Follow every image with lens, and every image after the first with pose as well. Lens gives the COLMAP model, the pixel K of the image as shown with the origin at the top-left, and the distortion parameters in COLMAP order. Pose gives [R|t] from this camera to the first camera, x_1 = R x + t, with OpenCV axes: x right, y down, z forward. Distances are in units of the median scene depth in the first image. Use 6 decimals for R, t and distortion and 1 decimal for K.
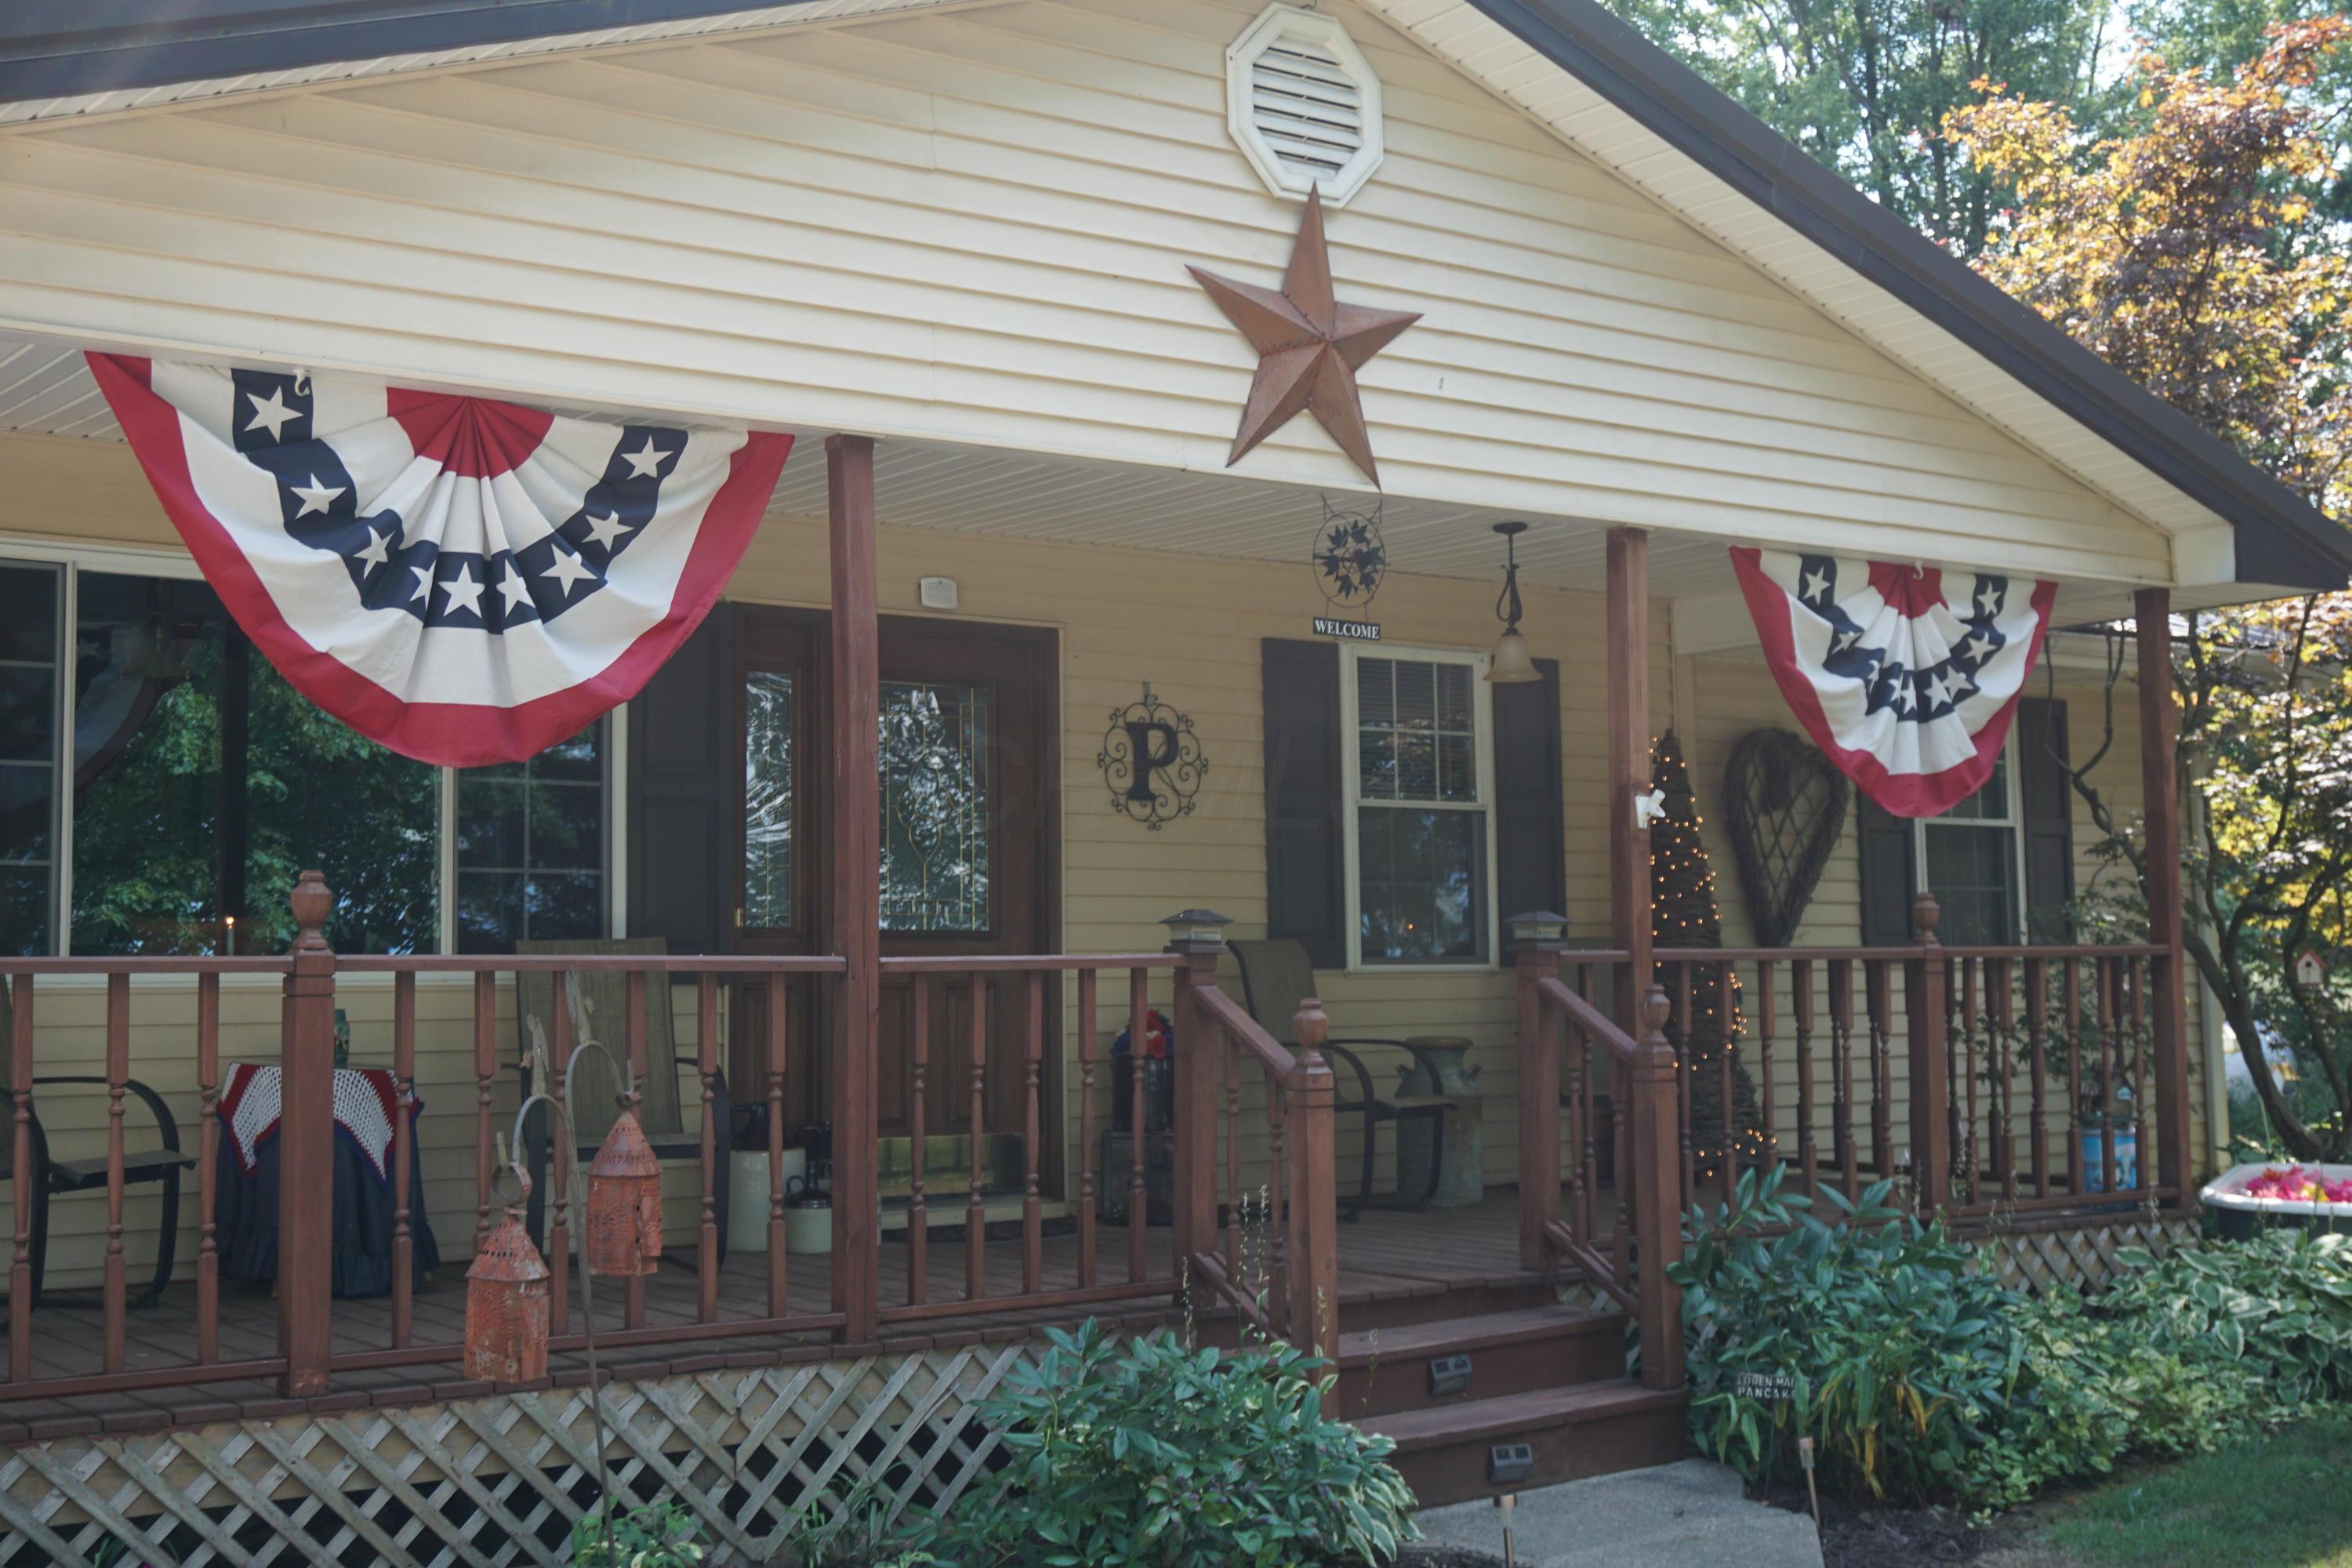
lens RADIAL K [[2886.5, 0, 1176.5], [0, 2886.5, 755.9], [0, 0, 1]] dist [0.098615, -0.431574]
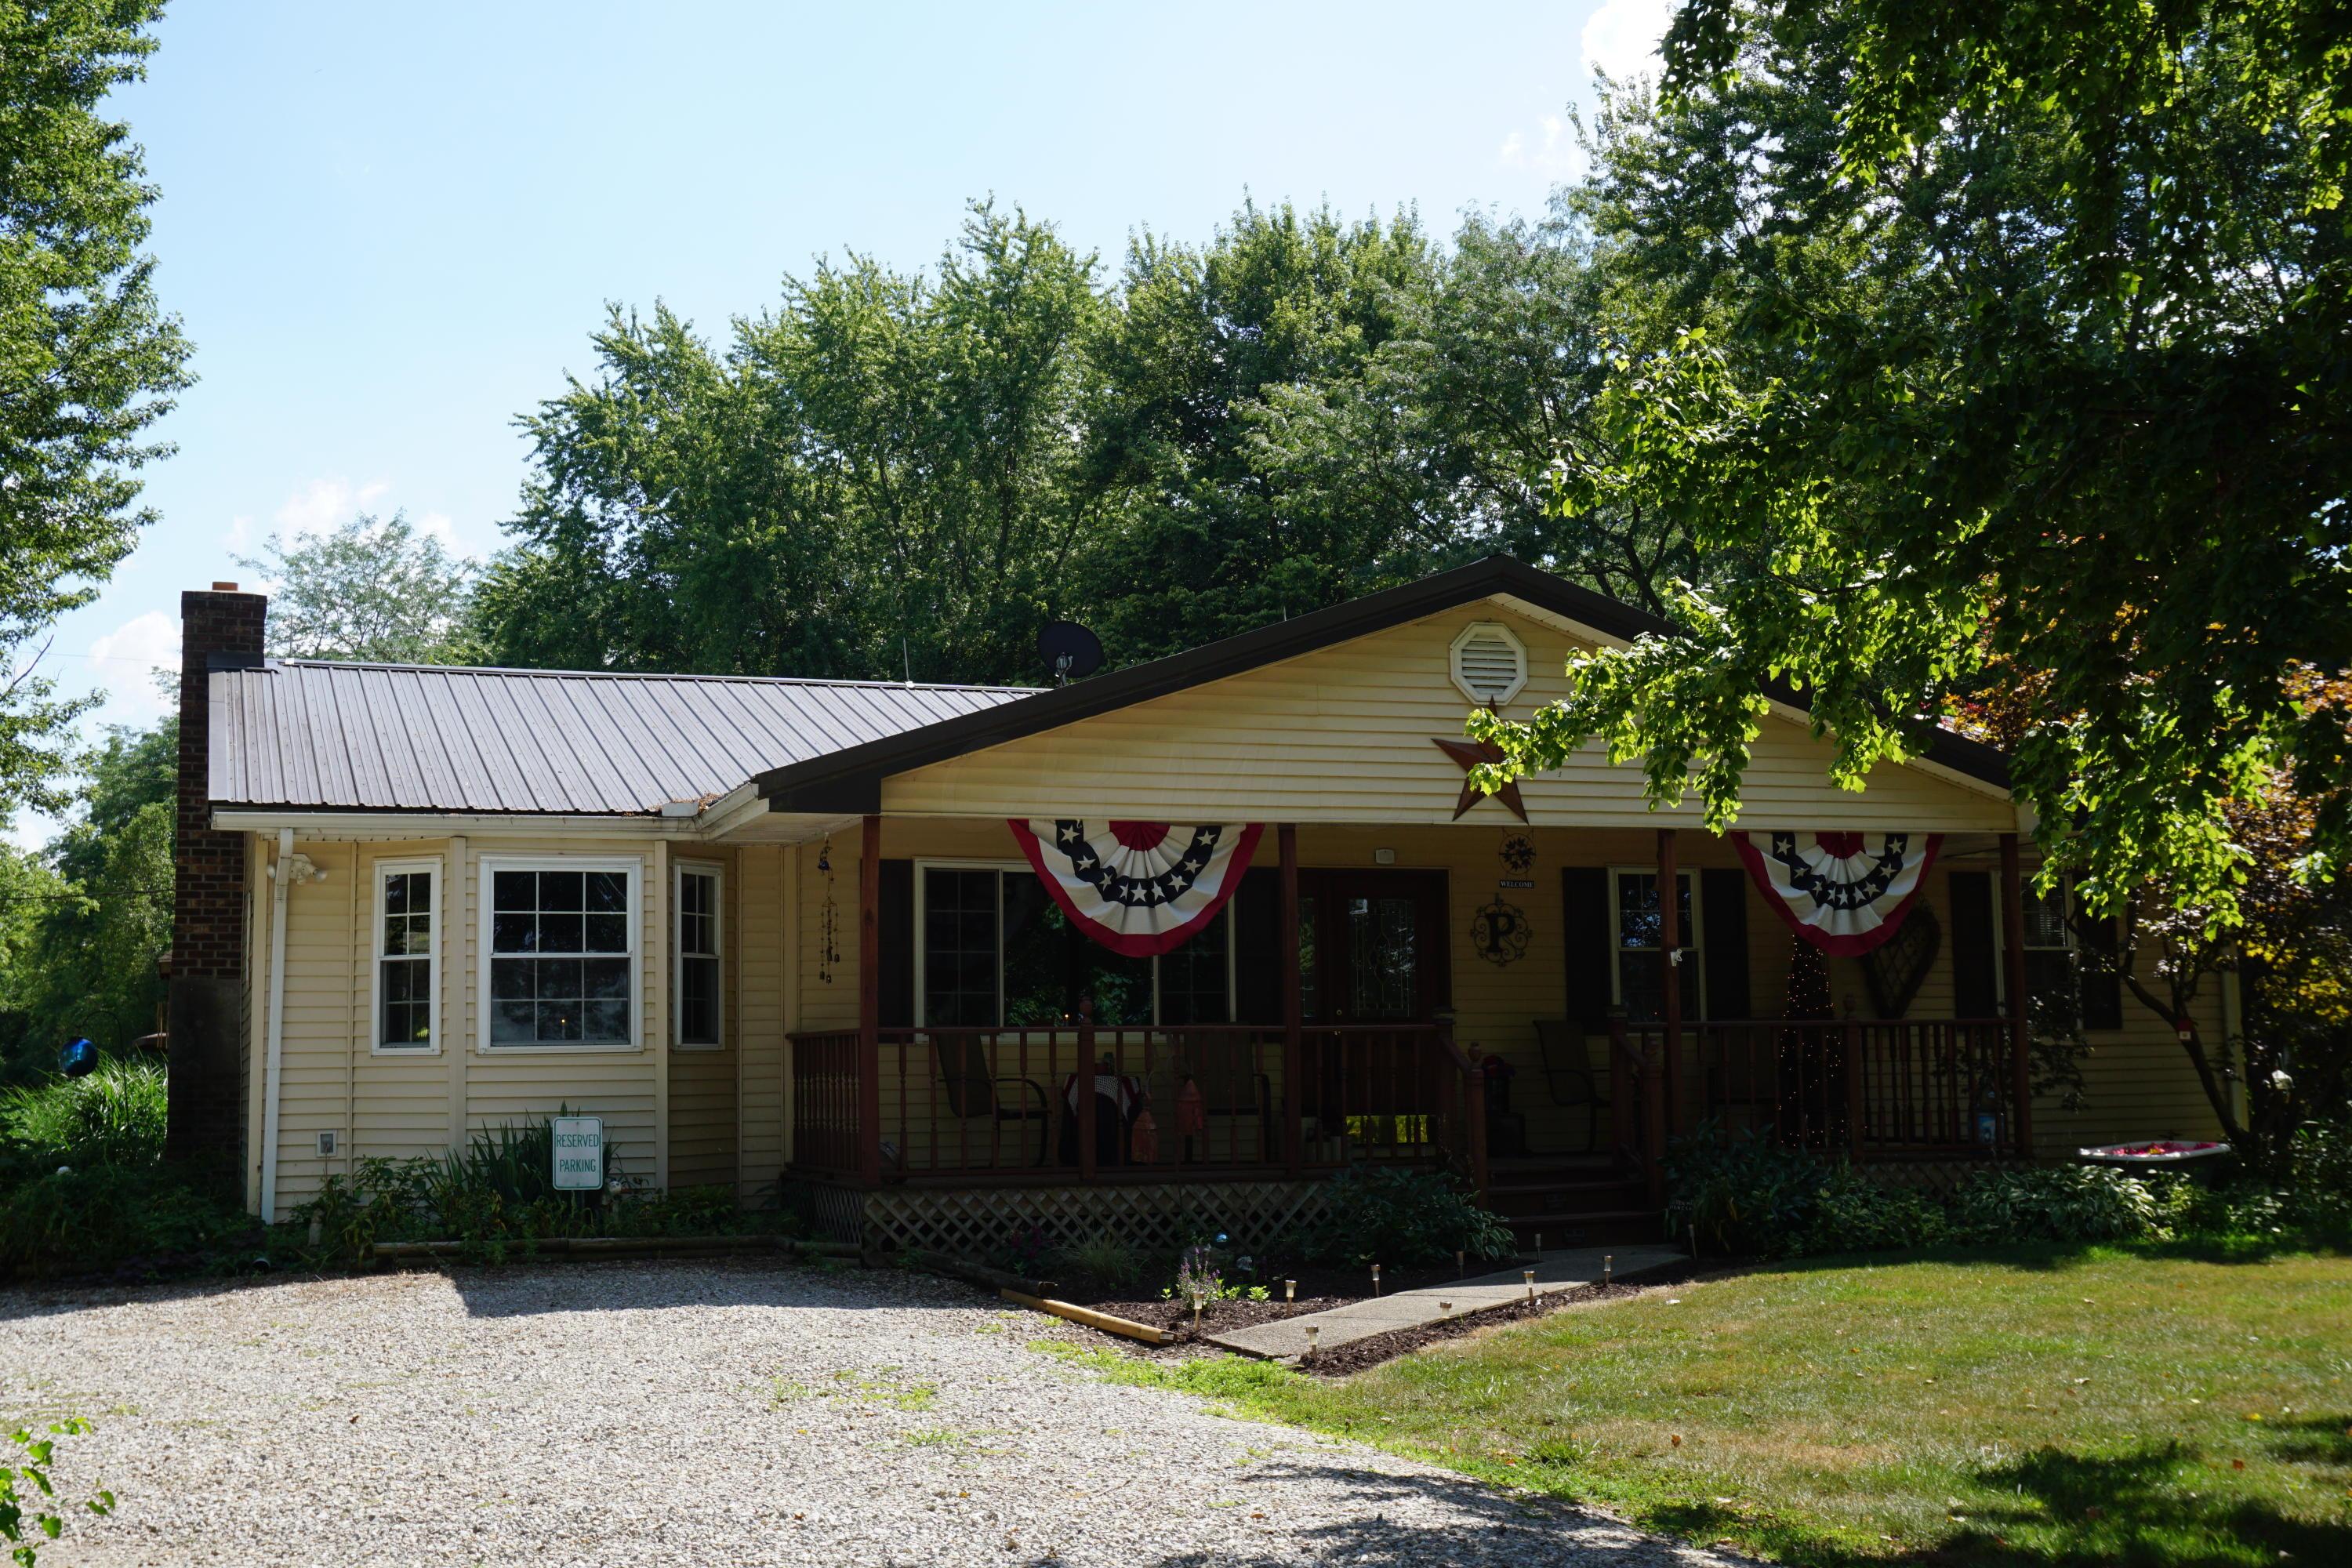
lens RADIAL K [[2886.5, 0, 1176.5], [0, 2886.5, 755.9], [0, 0, 1]] dist [0.098615, -0.431574]
pose [[0.955009, -0.038544, -0.294061, 0.504481], [0.029148, 0.998917, -0.036268, -0.073728], [0.295140, 0.026065, 0.955098, -1.353074]]
